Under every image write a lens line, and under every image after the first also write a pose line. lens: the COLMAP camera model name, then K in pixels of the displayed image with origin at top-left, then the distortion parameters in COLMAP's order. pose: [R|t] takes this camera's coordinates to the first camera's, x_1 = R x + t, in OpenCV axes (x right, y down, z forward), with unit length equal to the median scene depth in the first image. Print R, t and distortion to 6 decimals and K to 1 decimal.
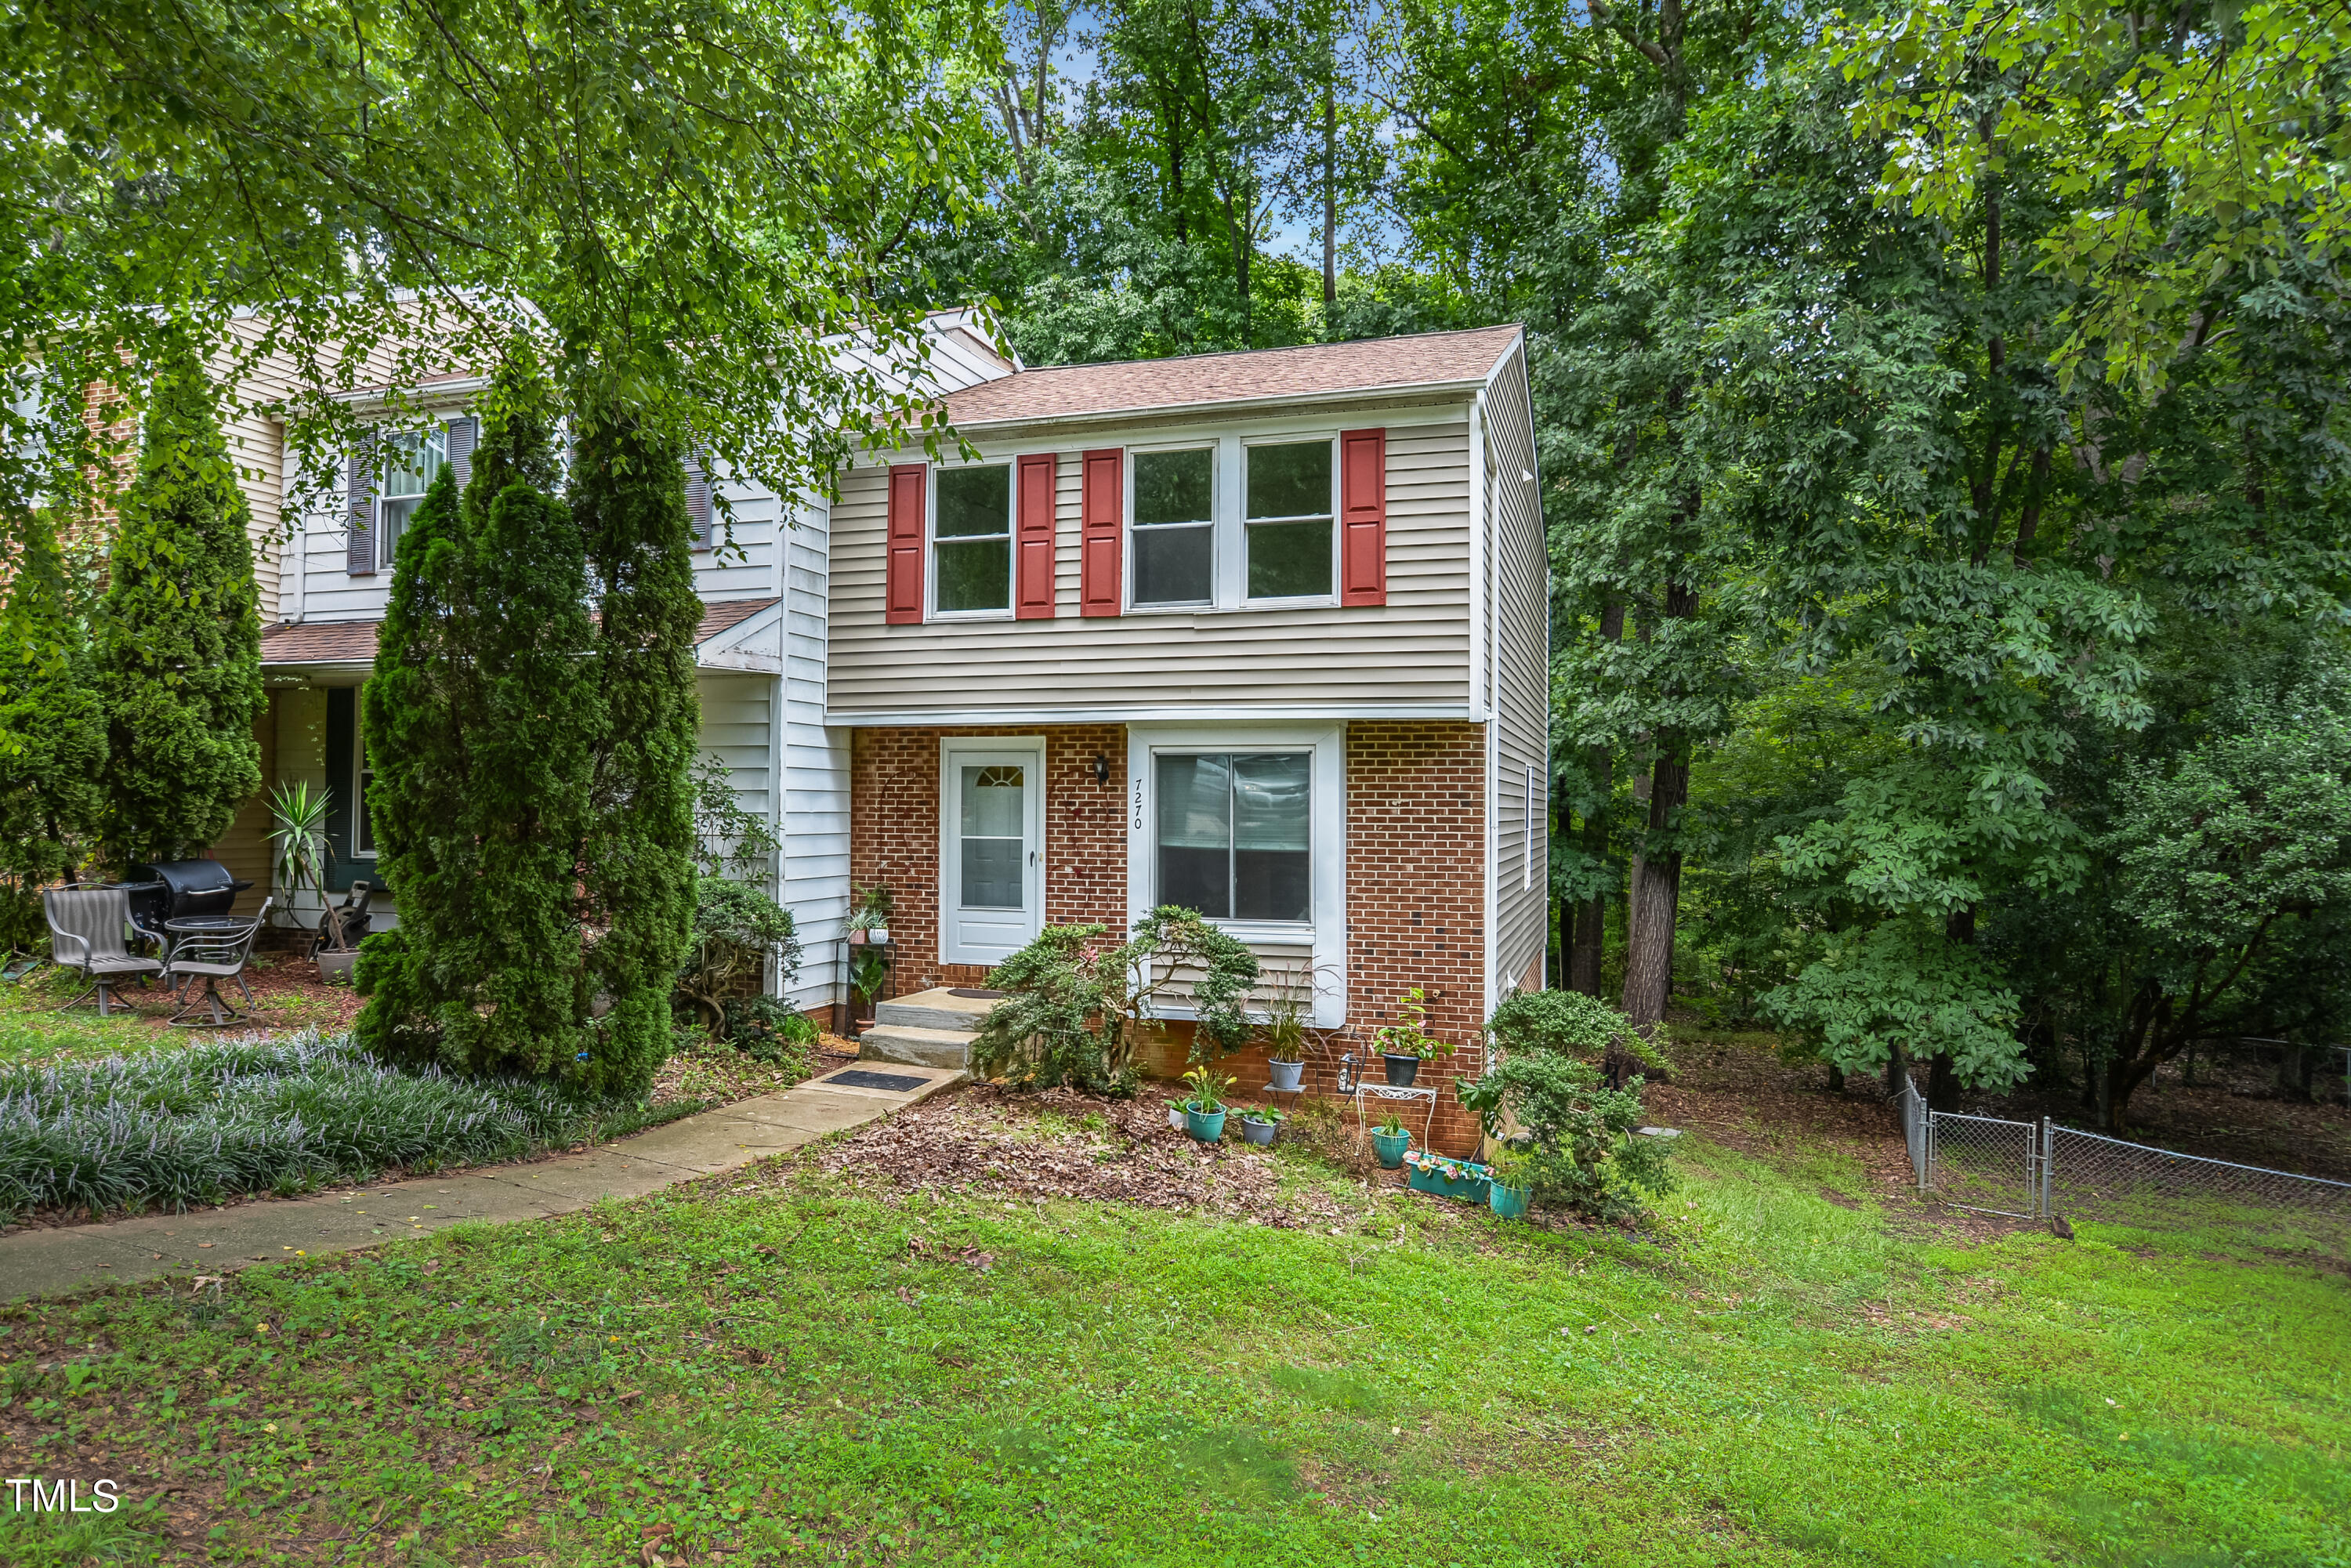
lens RADIAL K [[1402.5, 0, 1175.5], [0, 1402.5, 784.0], [0, 0, 1]] dist [0.002227, -0.016301]
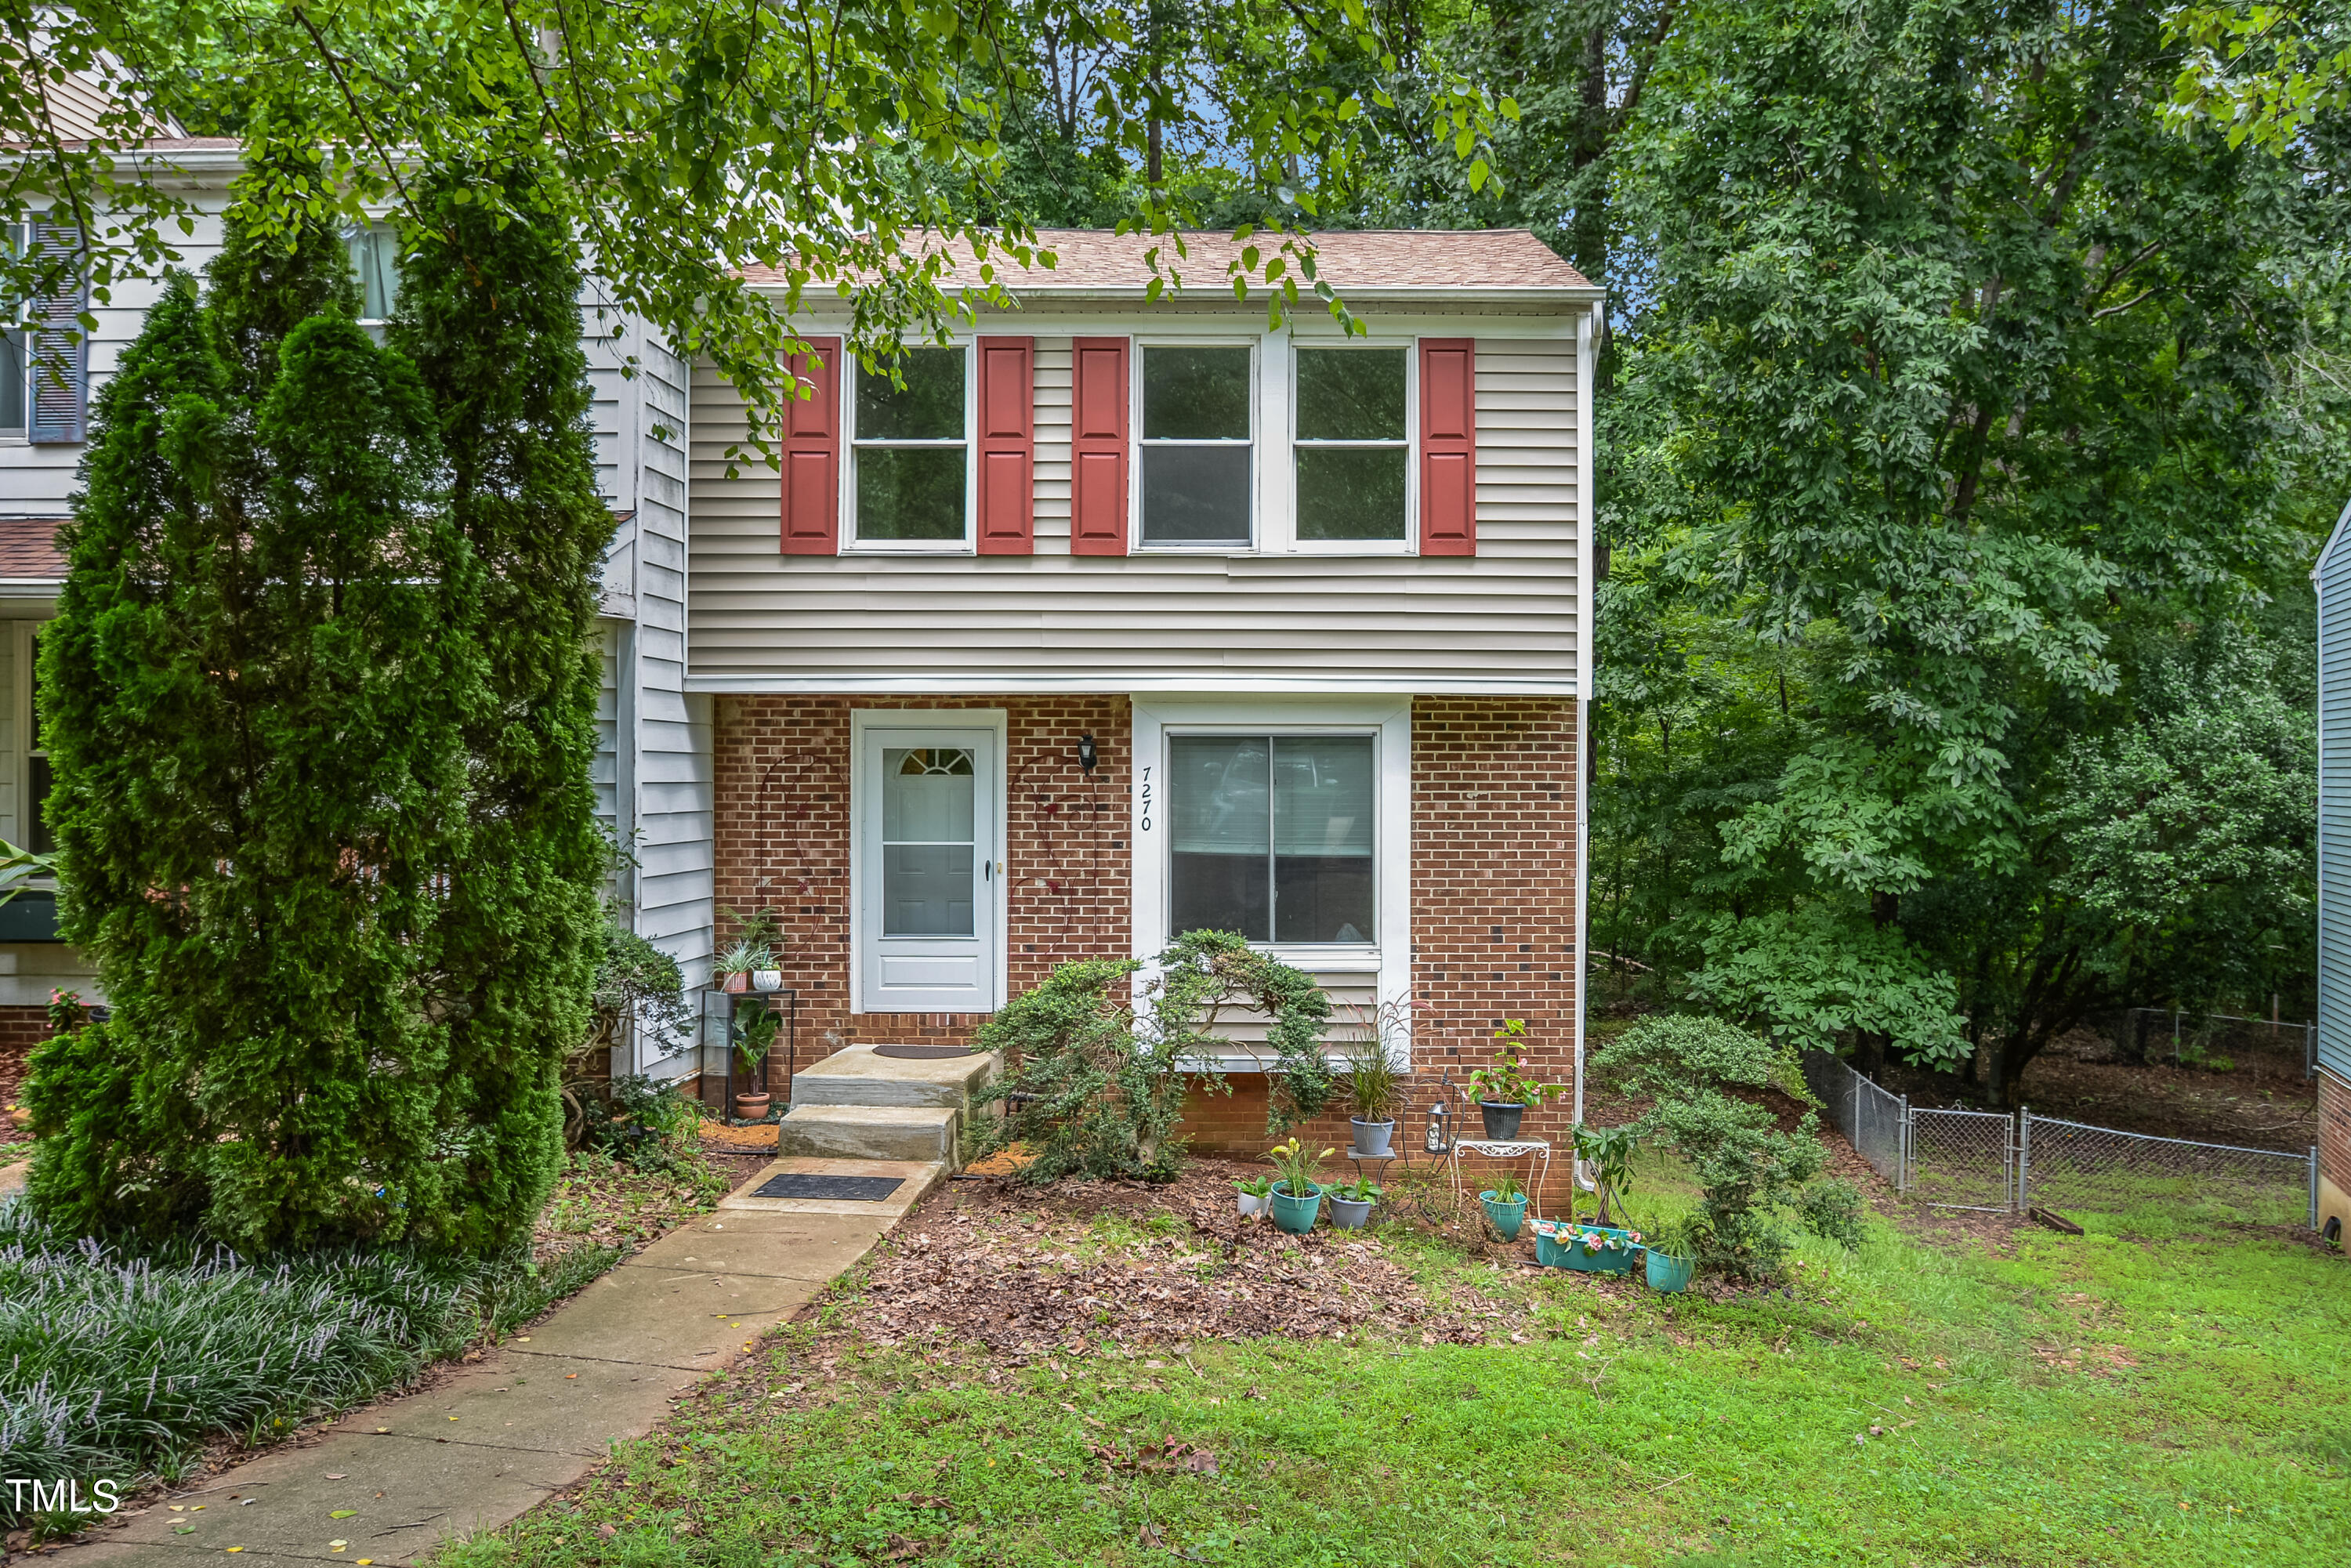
lens RADIAL K [[1518.8, 0, 1175.9], [0, 1518.8, 766.7], [0, 0, 1]] dist [-0.004675, 0.000355]
pose [[0.949846, -0.006703, 0.312645, -0.274937], [-0.000071, 0.999766, 0.021652, -0.021888], [-0.312717, -0.020588, 0.949623, 0.195118]]
